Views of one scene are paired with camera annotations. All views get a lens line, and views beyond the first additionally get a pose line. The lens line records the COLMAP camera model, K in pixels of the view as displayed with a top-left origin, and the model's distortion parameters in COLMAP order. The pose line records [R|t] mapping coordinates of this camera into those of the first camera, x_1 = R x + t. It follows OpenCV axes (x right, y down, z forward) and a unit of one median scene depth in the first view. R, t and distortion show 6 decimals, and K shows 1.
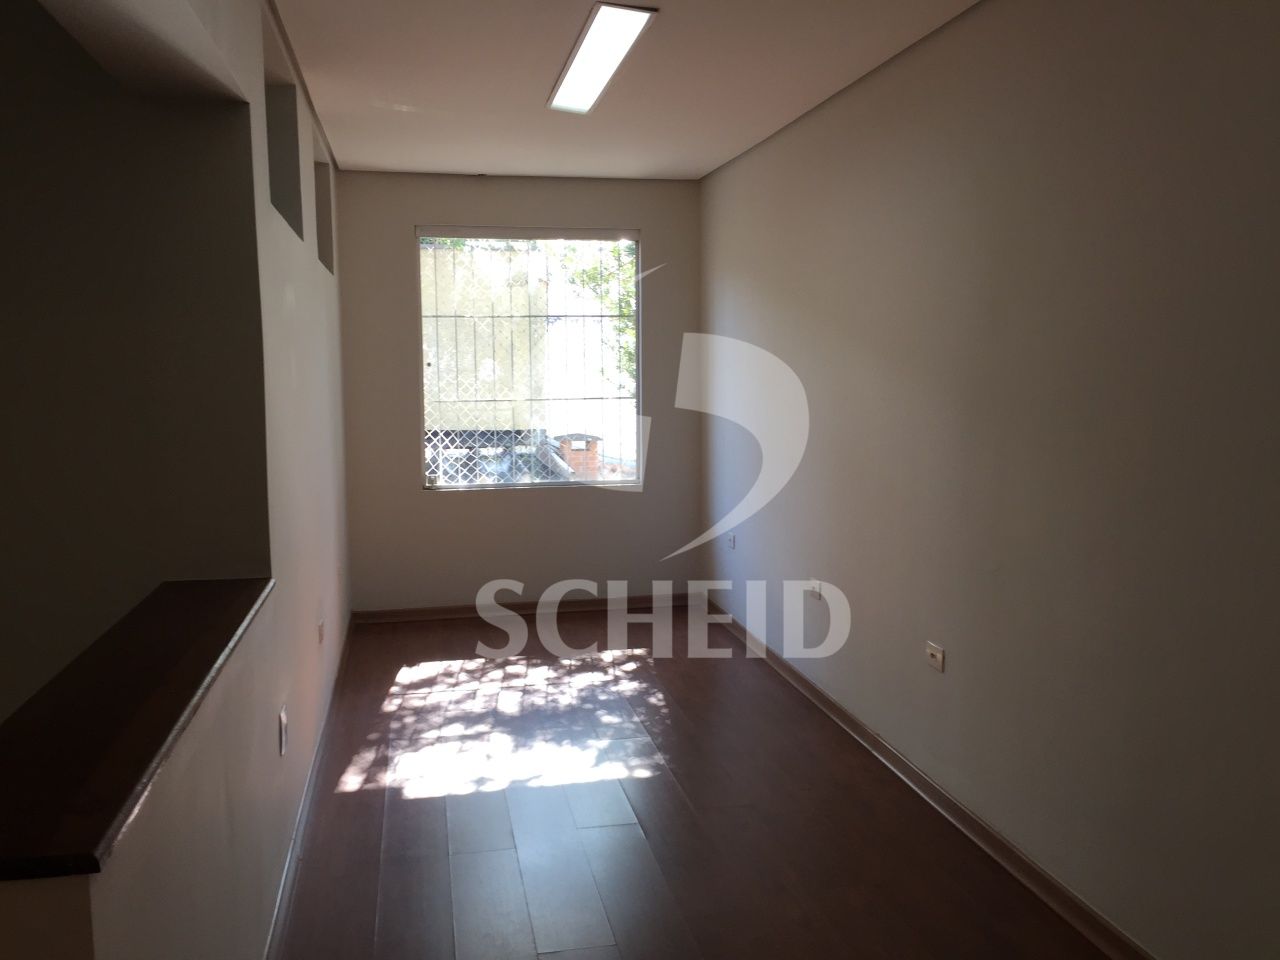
lens RADIAL K [[1107.9, 0, 640.0], [0, 1107.9, 480.0], [0, 0, 1]] dist [0.053598, -0.007896]
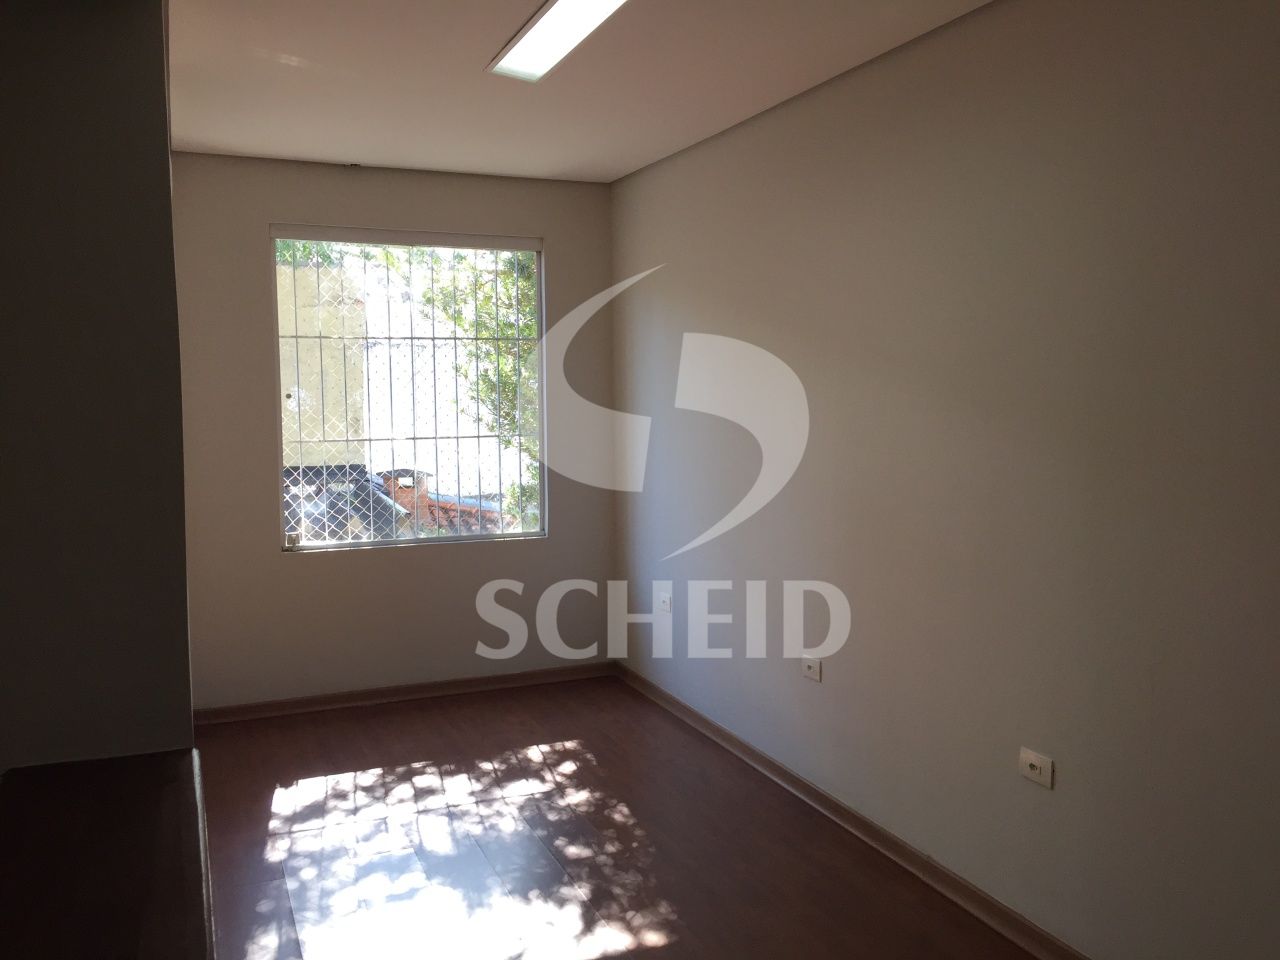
lens RADIAL K [[1107.9, 0, 640.0], [0, 1107.9, 480.0], [0, 0, 1]] dist [0.053598, -0.007896]
pose [[0.981151, -0.014285, 0.192716, -0.115216], [0.018998, 0.999563, -0.022630, -0.023921], [-0.192308, 0.025865, 0.980994, 0.190431]]
